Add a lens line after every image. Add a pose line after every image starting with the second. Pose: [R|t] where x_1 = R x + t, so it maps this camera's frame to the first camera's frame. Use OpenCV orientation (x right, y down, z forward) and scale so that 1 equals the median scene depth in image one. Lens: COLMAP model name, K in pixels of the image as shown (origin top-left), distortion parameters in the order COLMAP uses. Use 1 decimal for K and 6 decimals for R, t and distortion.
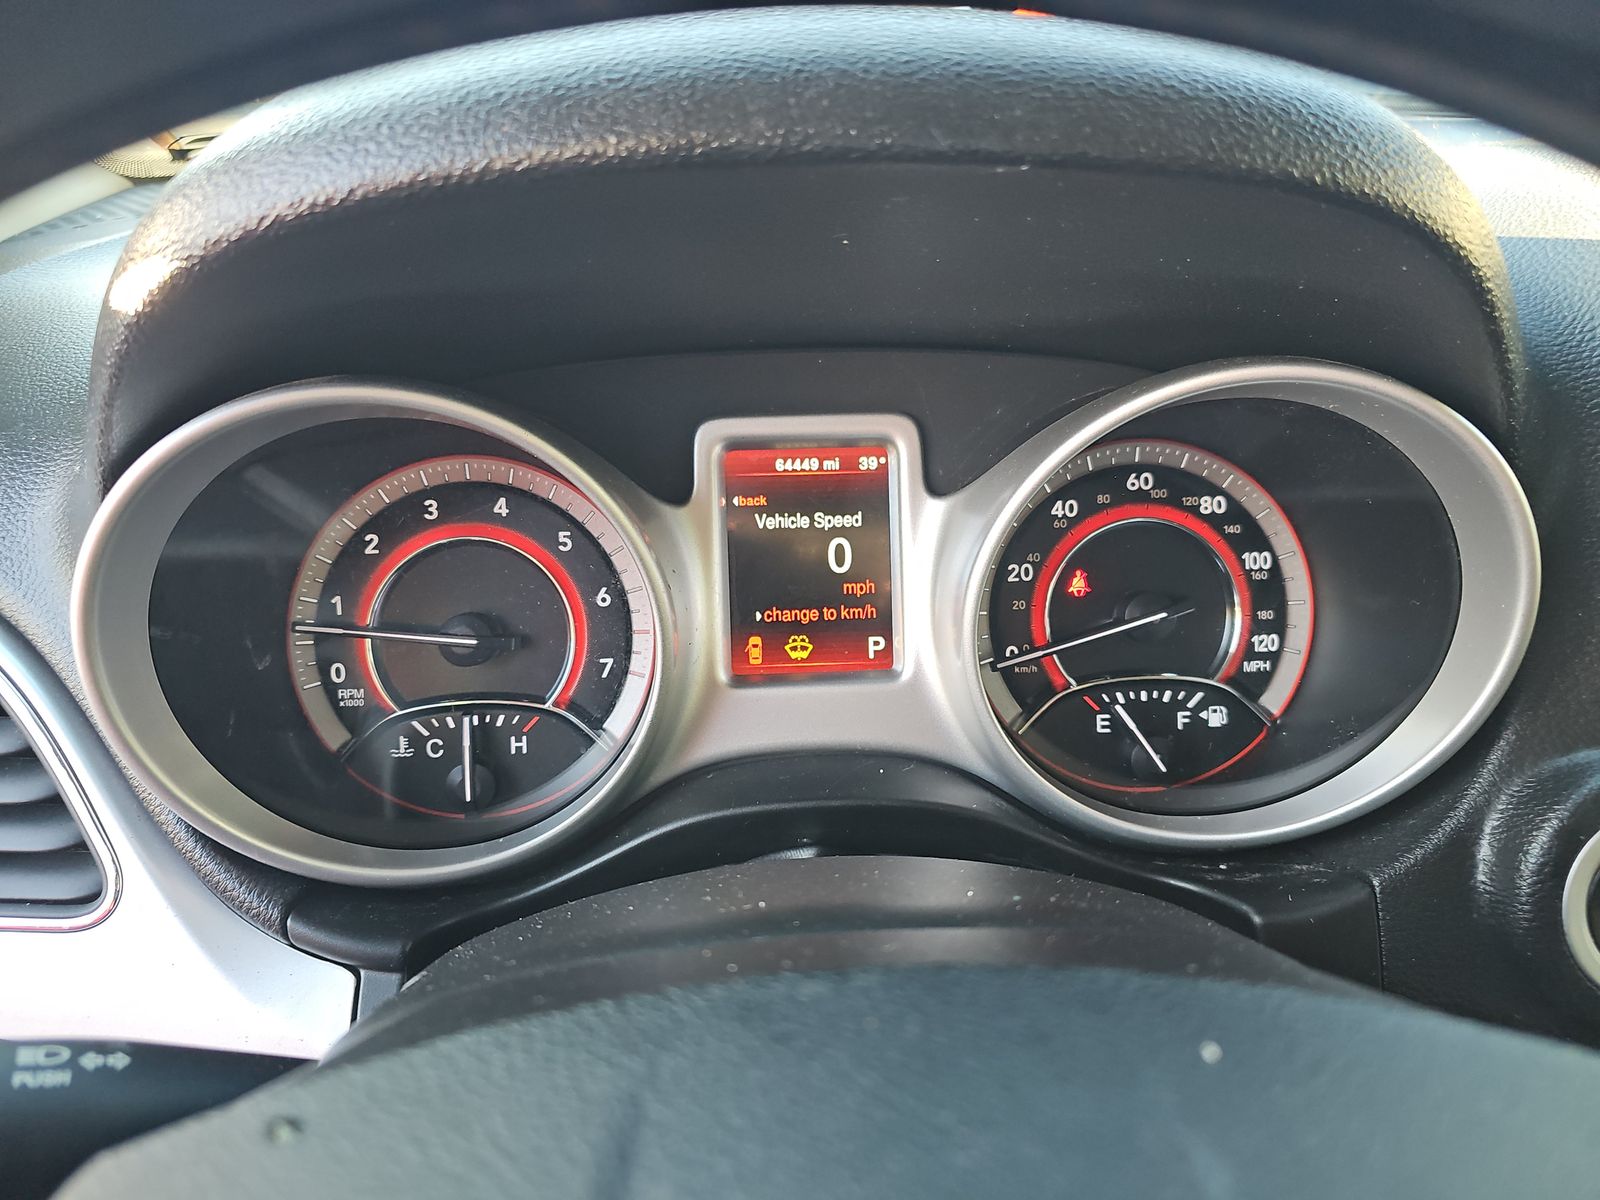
lens RADIAL K [[1055.7, 0, 800.0], [0, 1055.7, 600.0], [0, 0, 1]] dist [0.023969, -0.004508]
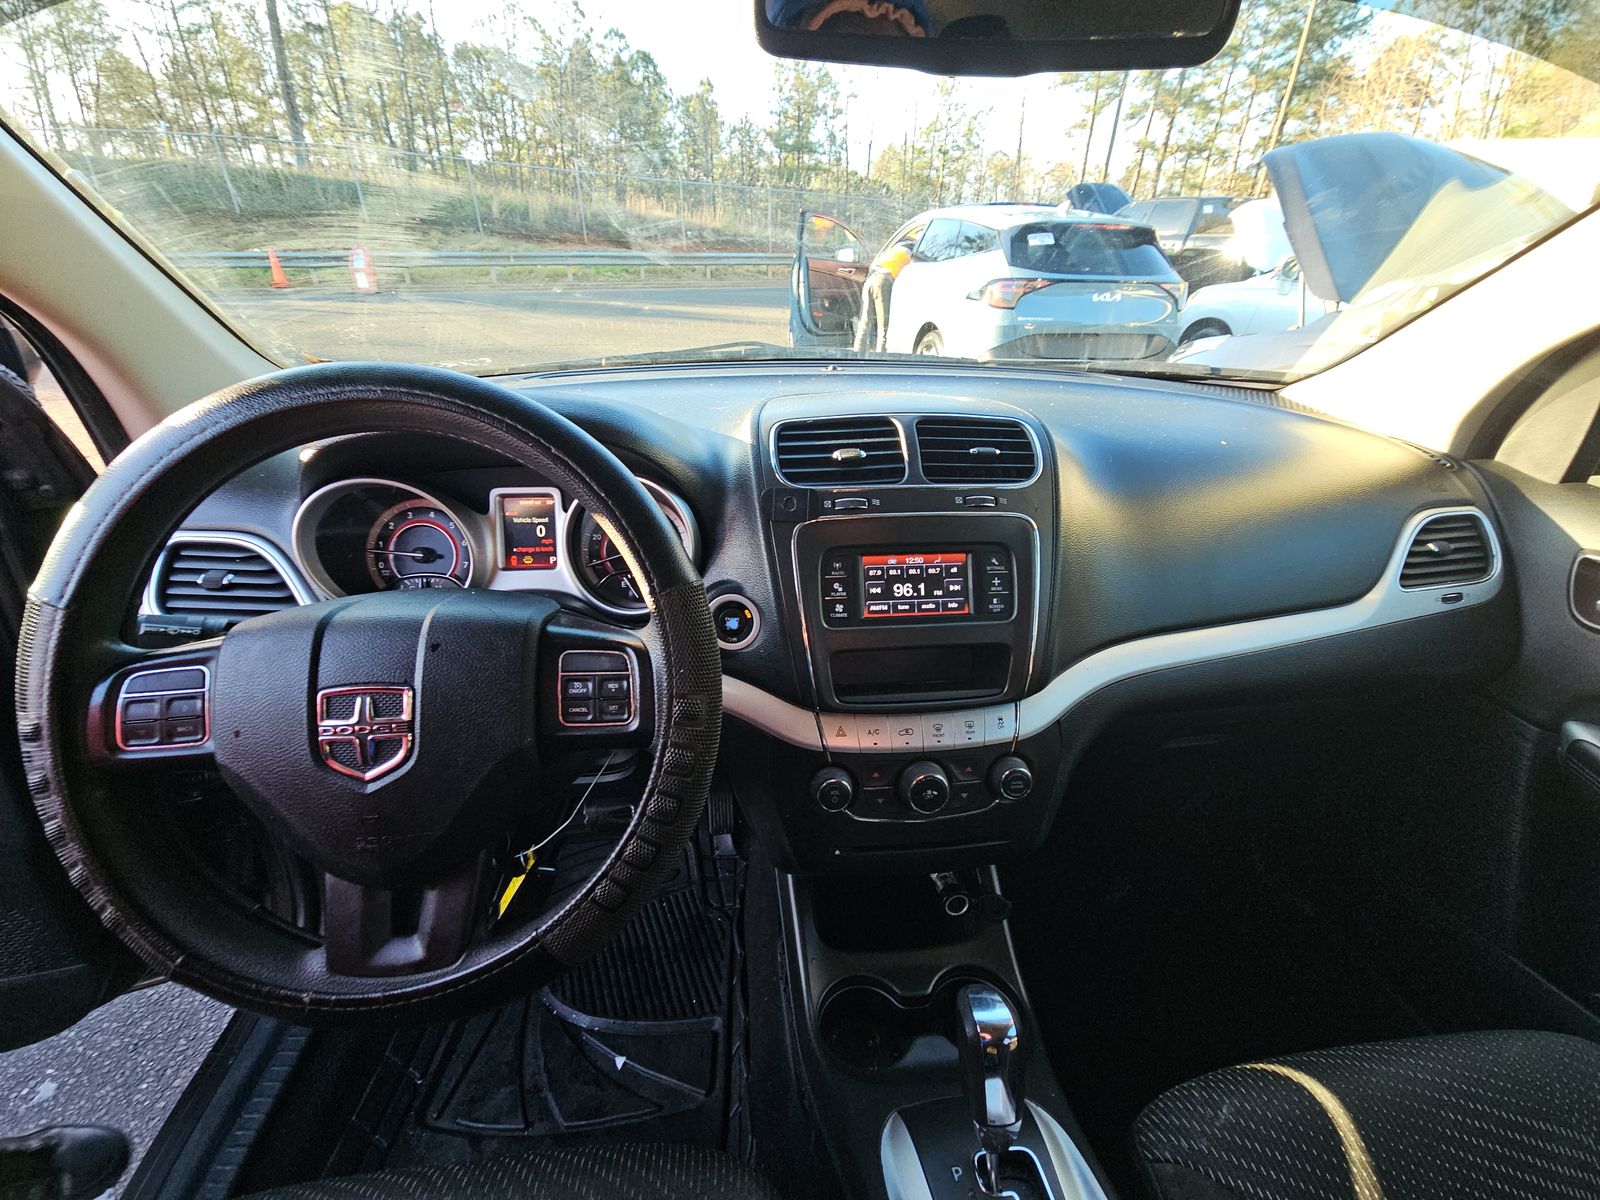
lens RADIAL K [[642.5, 0, 801.7], [0, 642.5, 622.2], [0, 0, 1]] dist [0.000277, -0.000336]
pose [[0.999917, 0.006532, 0.011150, 0.818619], [-0.006877, 0.999491, 0.031158, 0.169673], [-0.010941, -0.031233, 0.999452, -0.975425]]
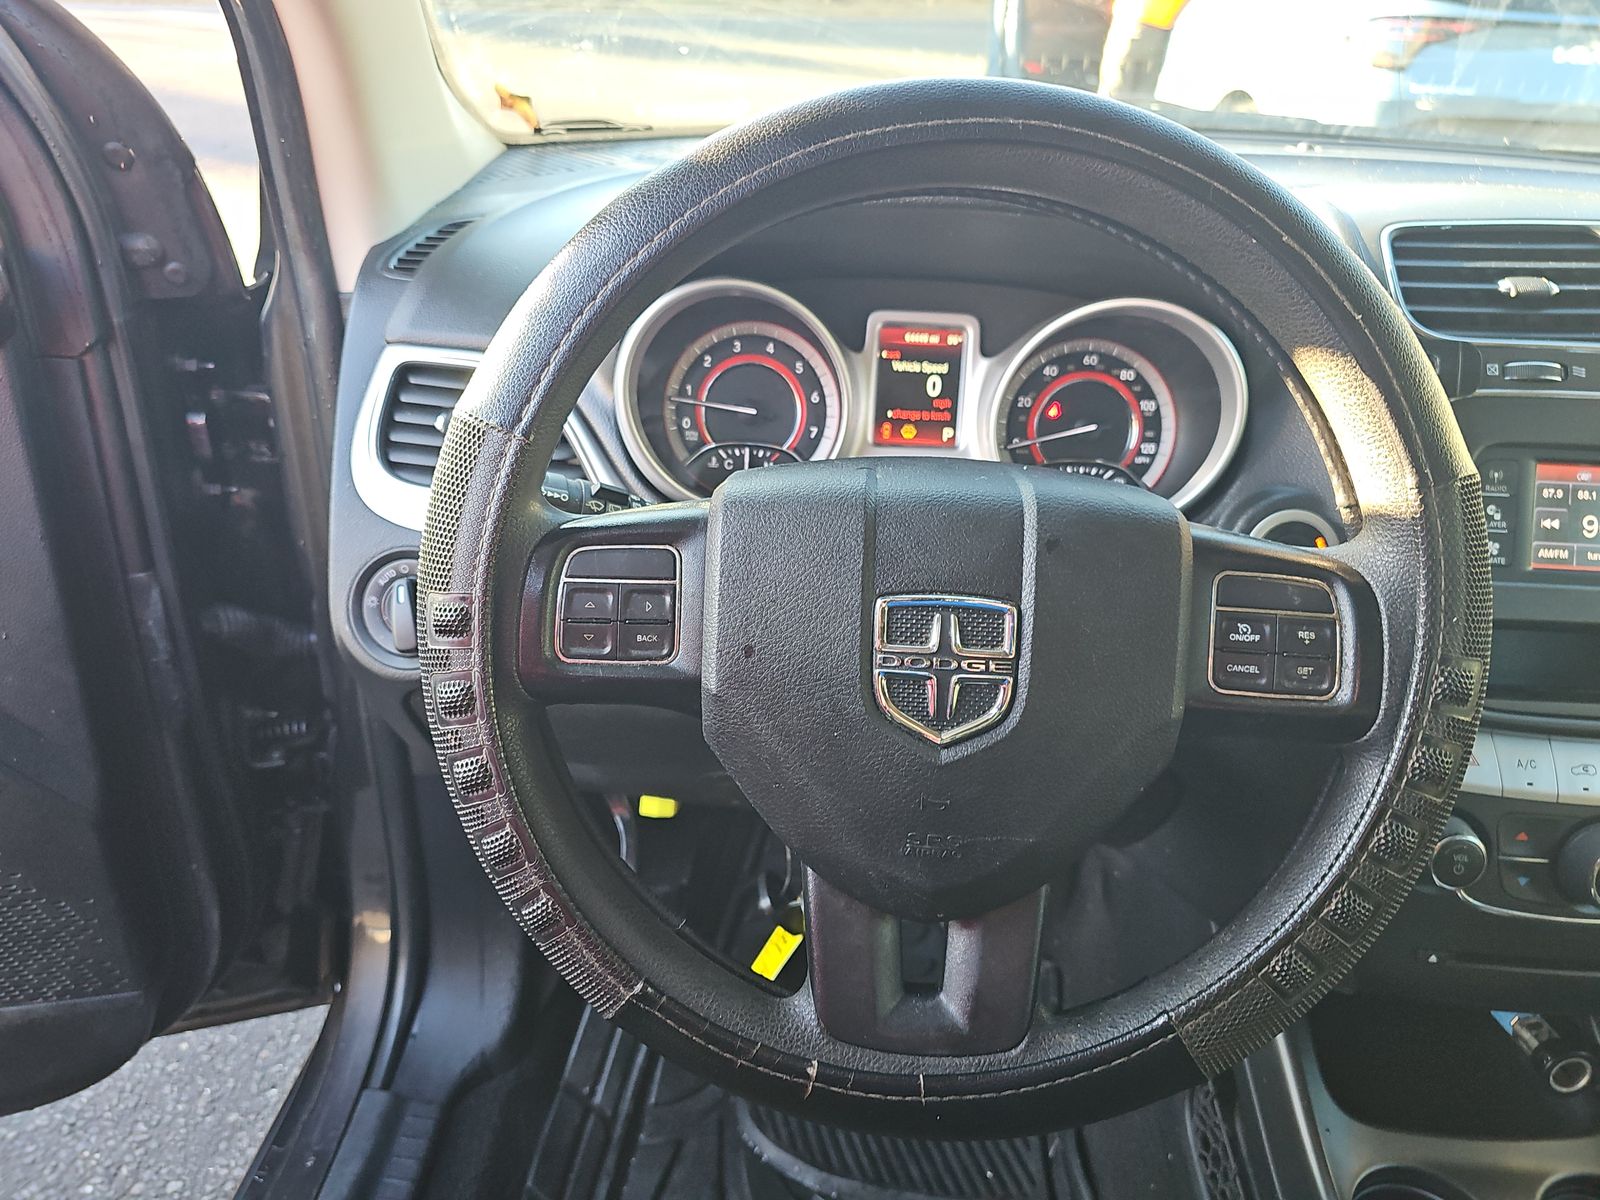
lens RADIAL K [[1055.7, 0, 800.0], [0, 1055.7, 600.0], [0, 0, 1]] dist [0.023969, -0.004508]
pose [[0.991295, 0.096139, -0.089957, 0.005544], [-0.091635, 0.994385, 0.052939, 0.278634], [0.094541, -0.044235, 0.994538, -1.033693]]
